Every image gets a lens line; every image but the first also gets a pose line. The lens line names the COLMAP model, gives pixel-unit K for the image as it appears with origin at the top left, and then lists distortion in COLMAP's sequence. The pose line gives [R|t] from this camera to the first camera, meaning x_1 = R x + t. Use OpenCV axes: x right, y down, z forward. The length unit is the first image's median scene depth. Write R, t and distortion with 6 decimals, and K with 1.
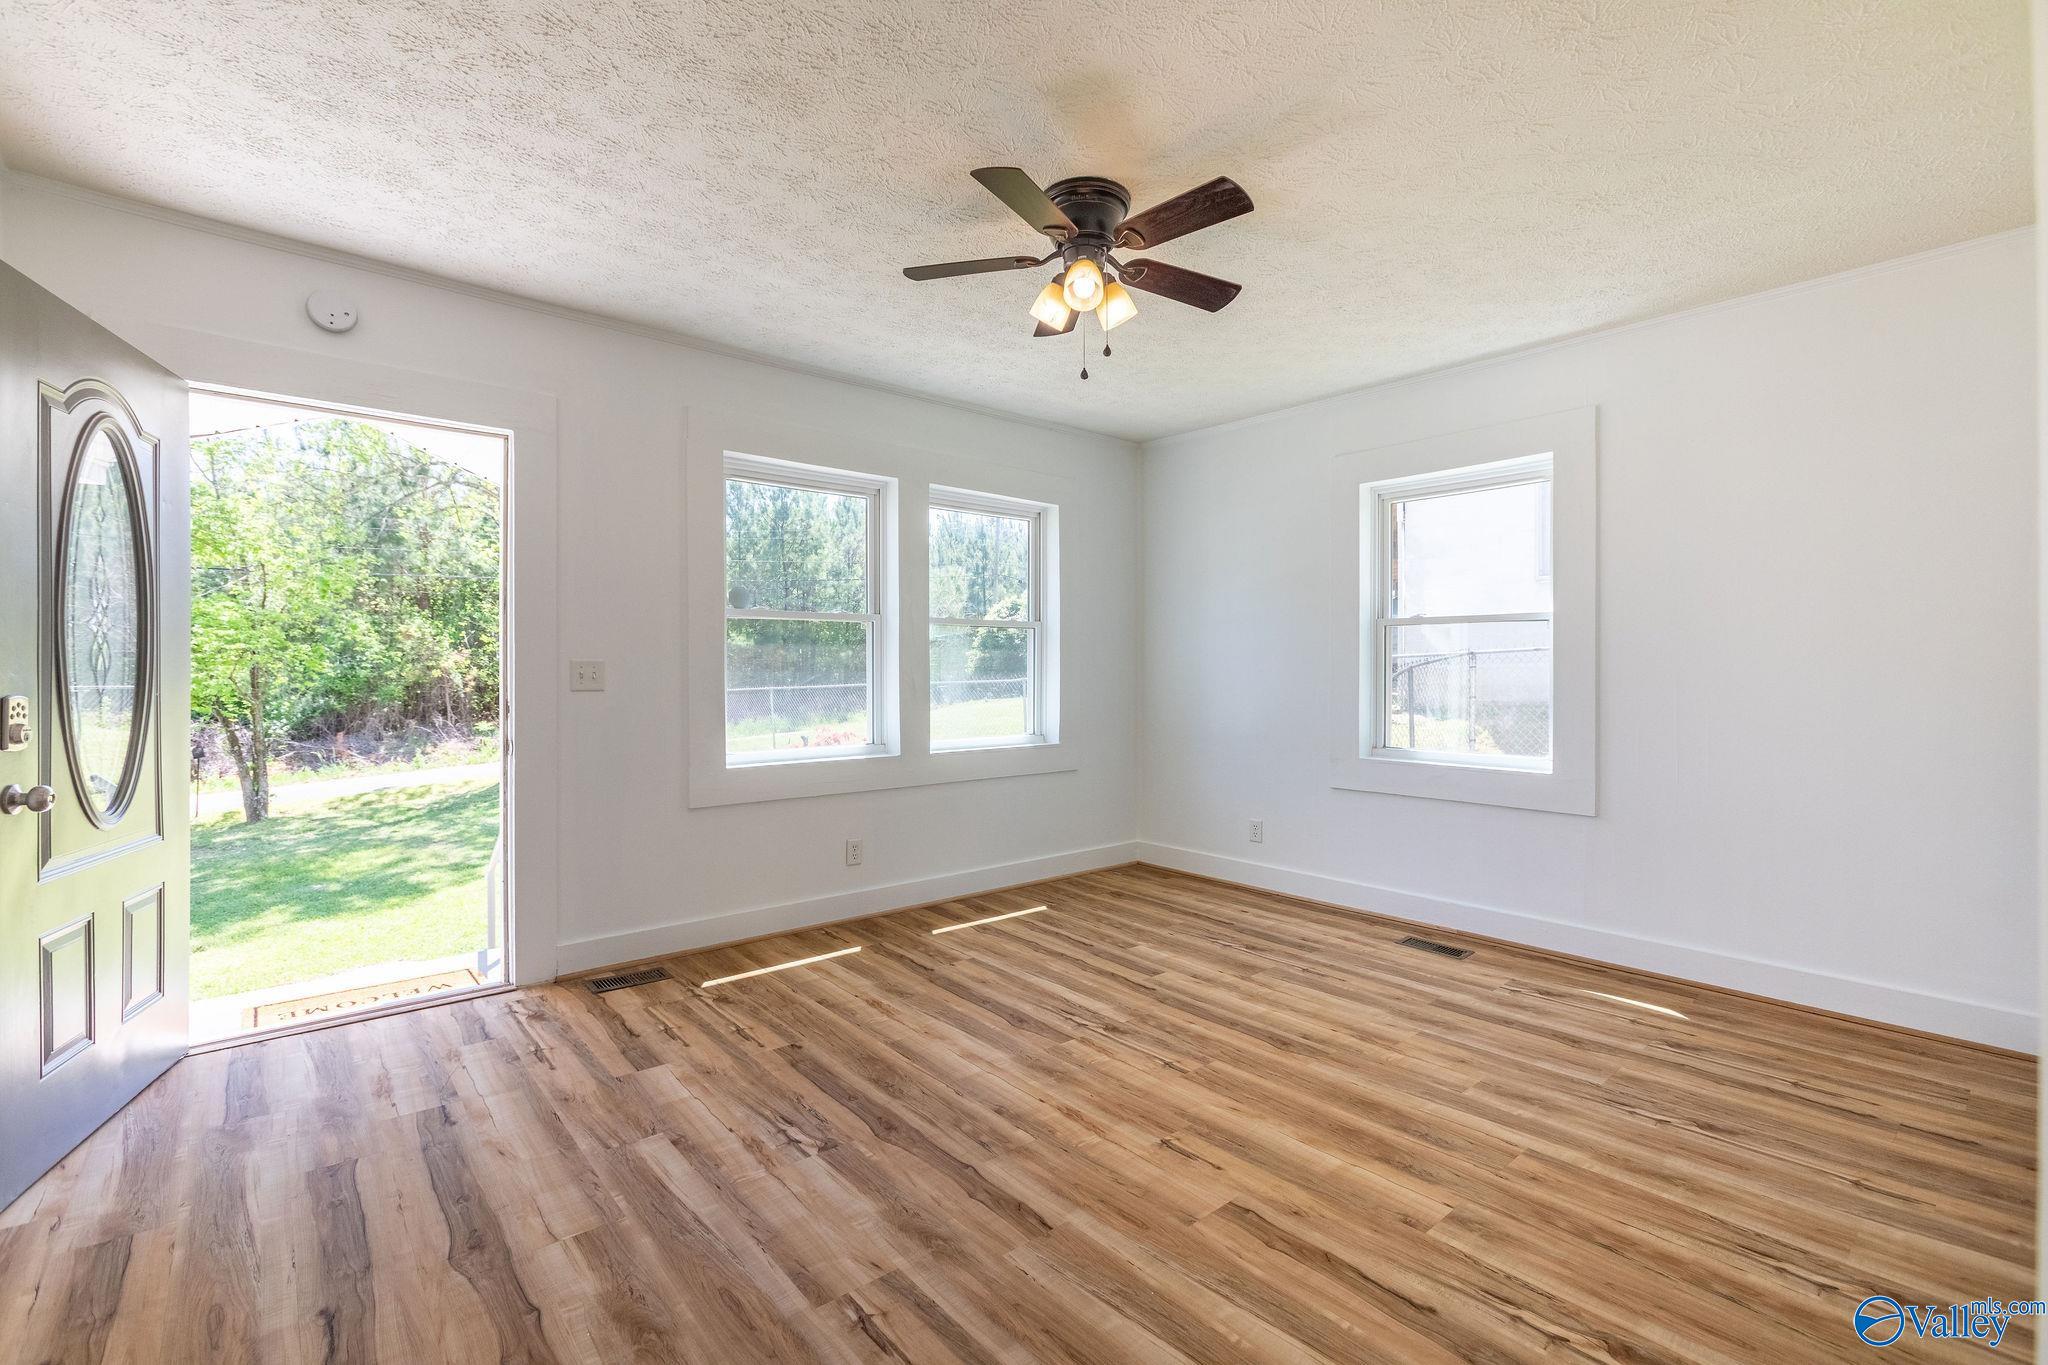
lens RADIAL K [[908.8, 0, 1017.3], [0, 908.8, 675.2], [0, 0, 1]] dist [-0.030228, 0.023400]
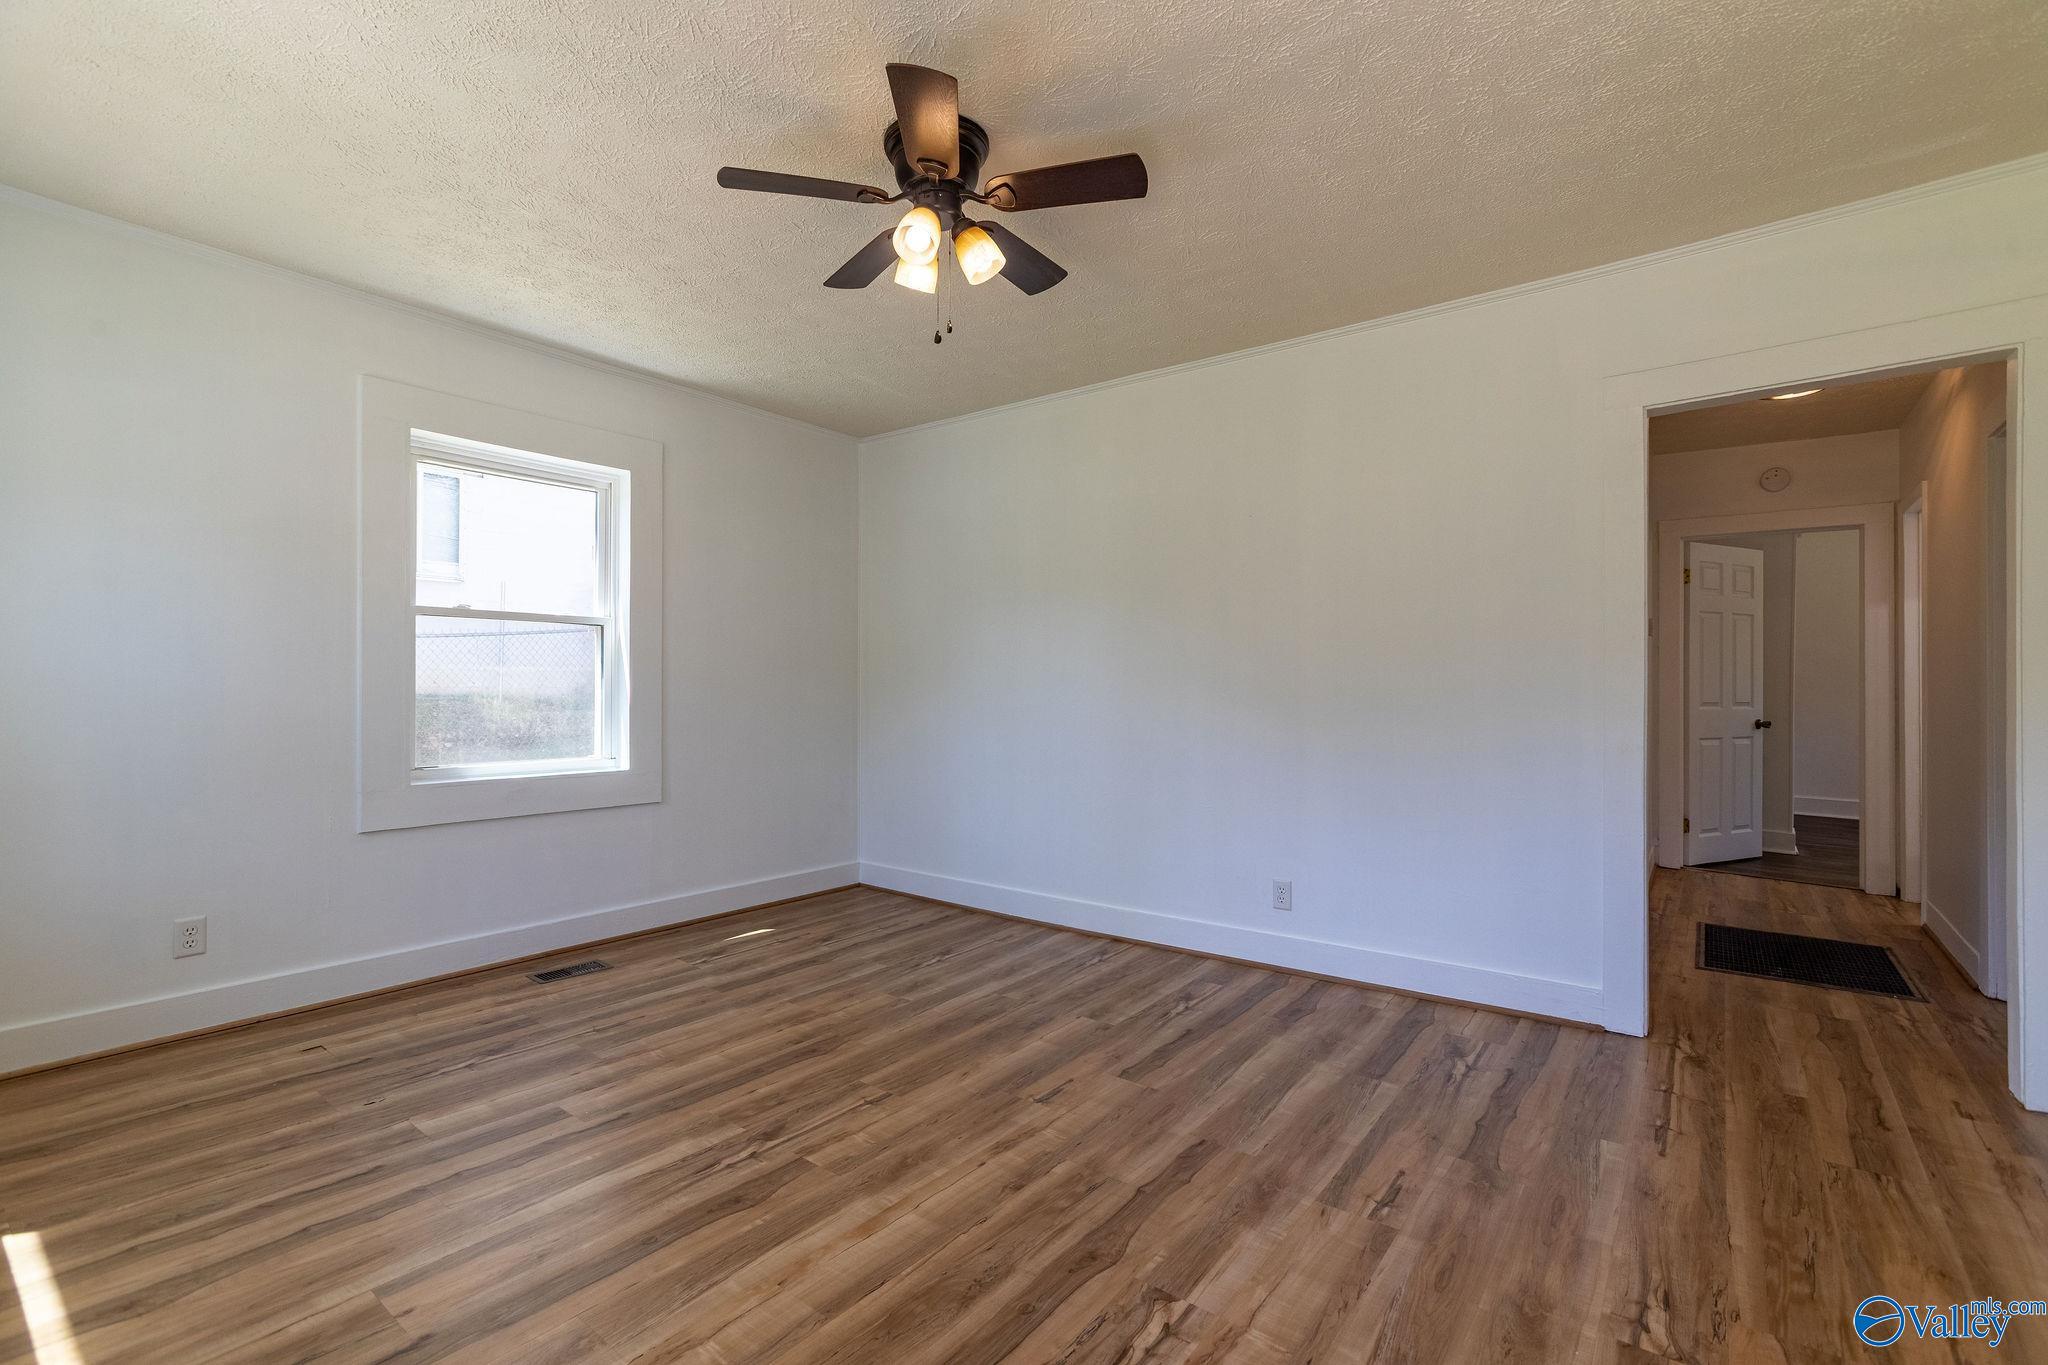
lens RADIAL K [[908.8, 0, 1017.3], [0, 908.8, 675.2], [0, 0, 1]] dist [-0.030228, 0.023400]
pose [[-0.206241, 0.005051, 0.978488, -0.729132], [-0.002478, 0.999981, -0.005684, 0.001949], [-0.978498, -0.003597, -0.206224, 0.999854]]
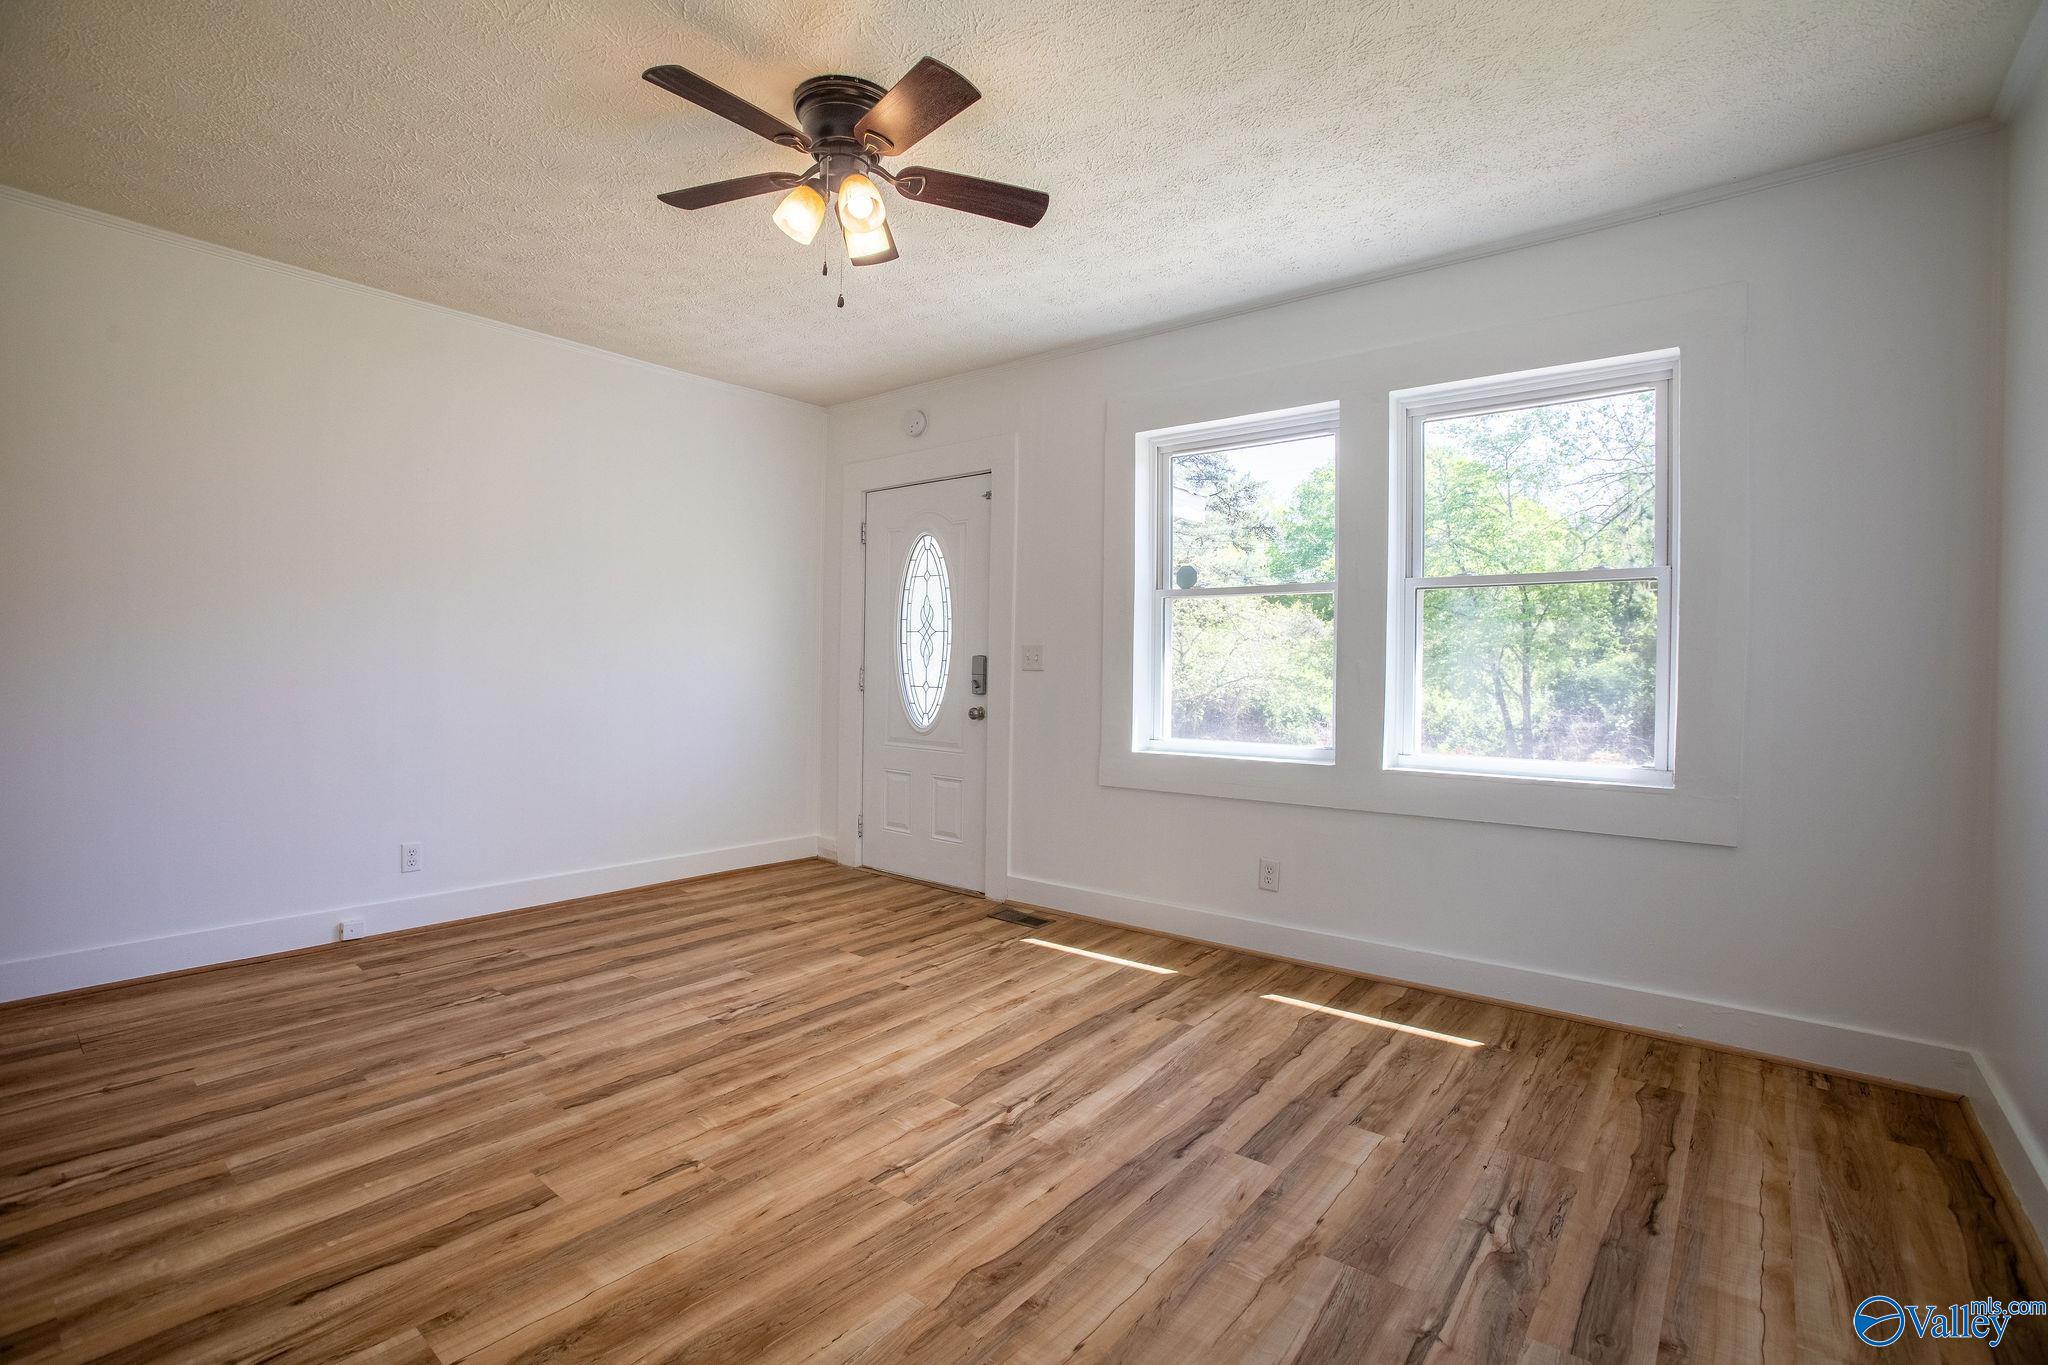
lens RADIAL K [[933.1, 0, 1019.7], [0, 933.1, 680.9], [0, 0, 1]] dist [-0.088991, 0.038535]
pose [[0.180866, 0.020017, -0.983304, 0.877970], [-0.014303, 0.999741, 0.017720, 0.011456], [0.983404, 0.010859, 0.181106, 0.917578]]
